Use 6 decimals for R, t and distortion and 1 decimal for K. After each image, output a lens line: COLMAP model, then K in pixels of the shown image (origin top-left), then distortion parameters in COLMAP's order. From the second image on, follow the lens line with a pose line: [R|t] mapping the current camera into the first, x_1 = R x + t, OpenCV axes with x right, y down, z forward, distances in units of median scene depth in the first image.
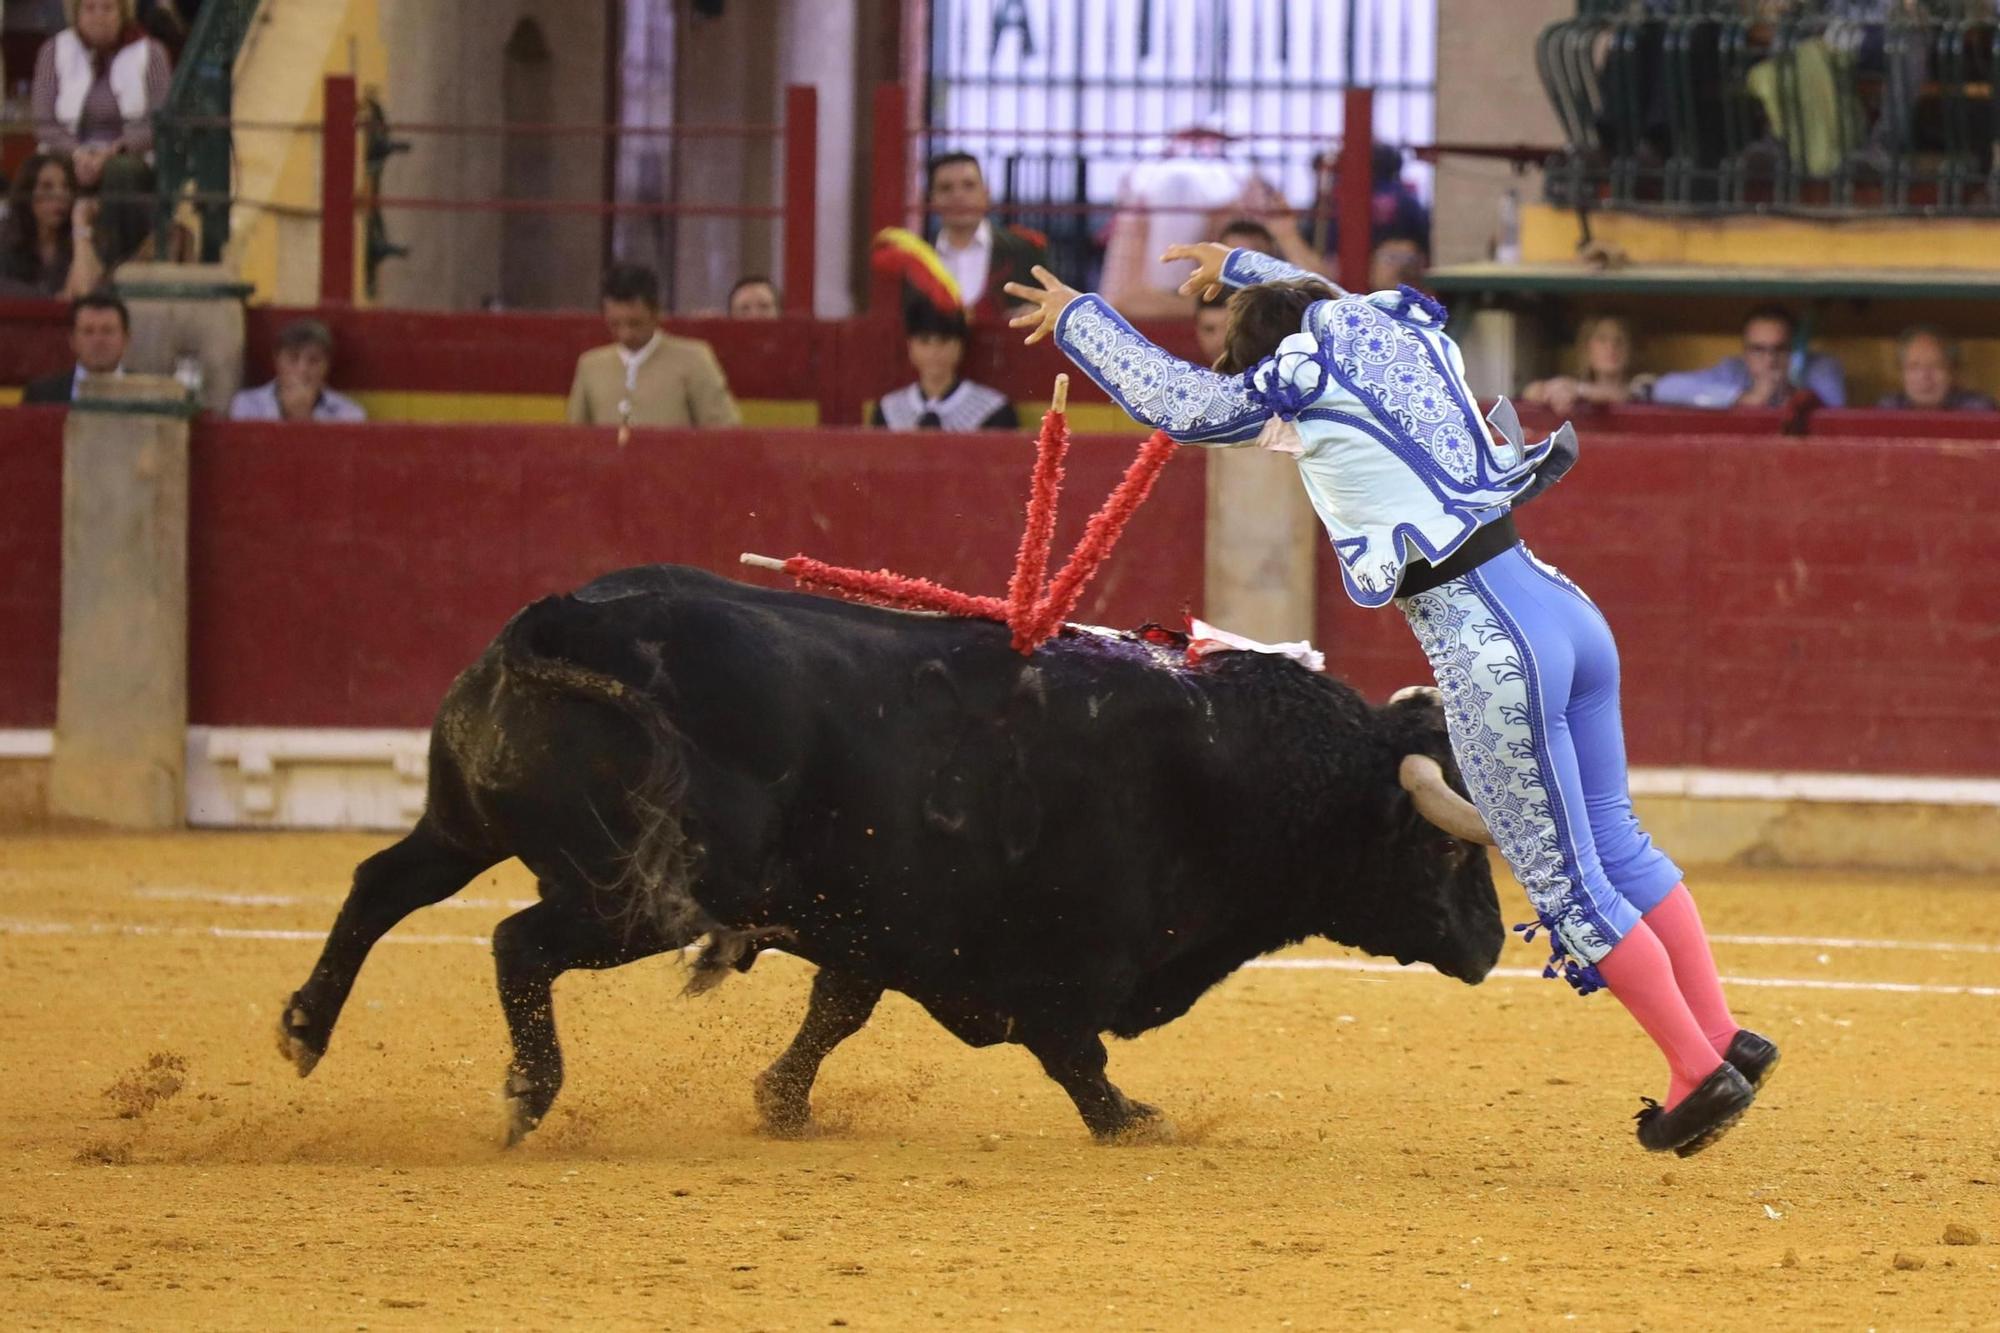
lens RADIAL K [[11522.8, 0, 1000.0], [0, 11522.8, 666.5], [0, 0, 1]] dist [-0.333483, 24.905910]
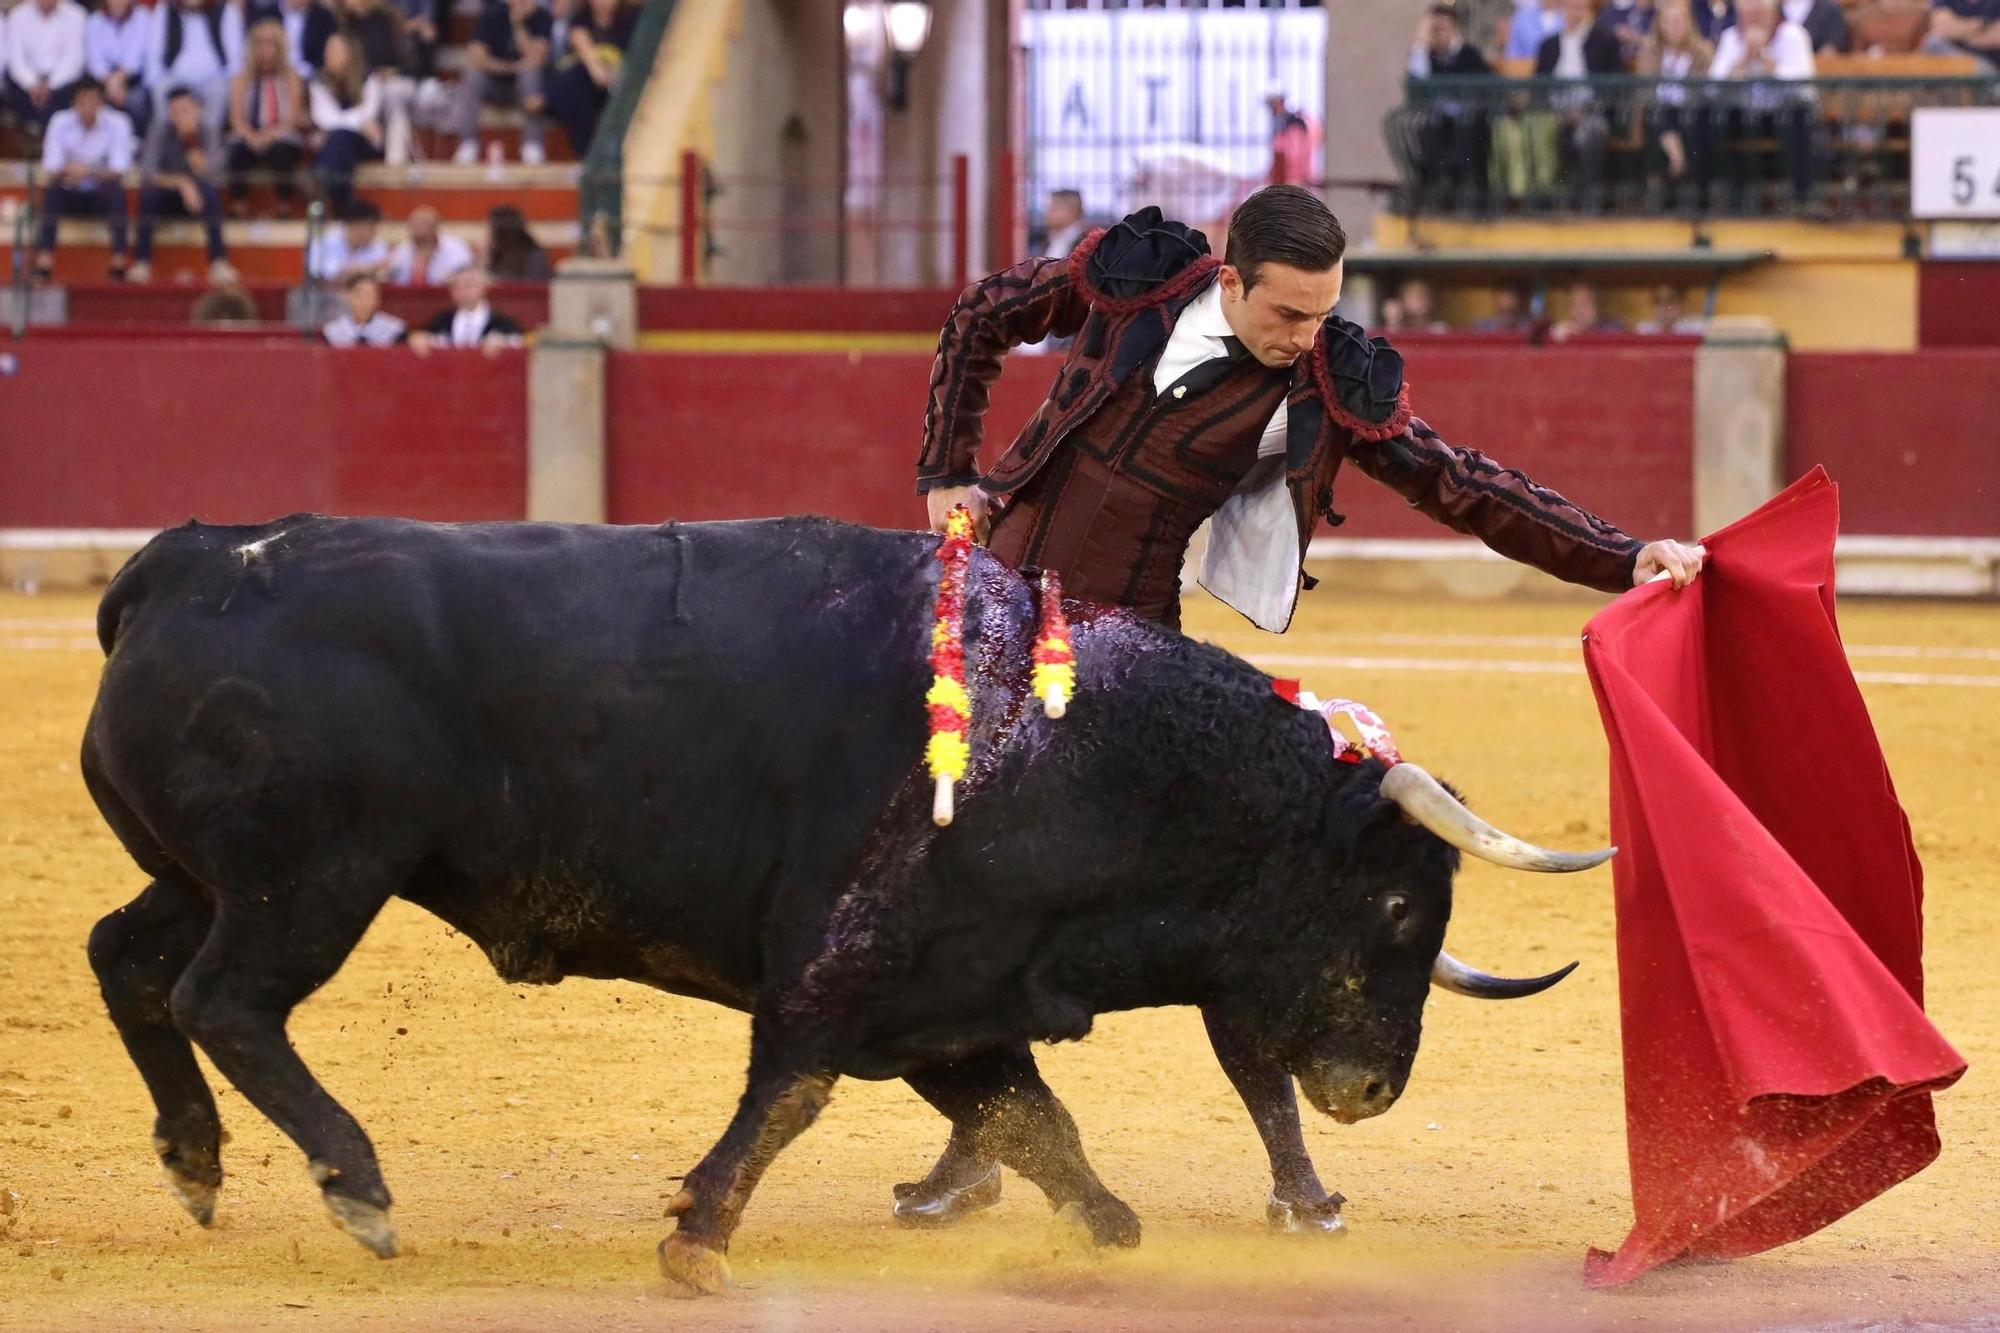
lens RADIAL K [[10303.0, 0, 1000.0], [0, 10303.0, 666.5], [0, 0, 1]] dist [-0.235595, 8.821946]
pose [[0.999891, -0.014179, -0.004142, -0.005172], [0.014215, 0.999860, 0.008794, 0.012952], [0.004017, -0.008852, 0.999953, -0.536686]]
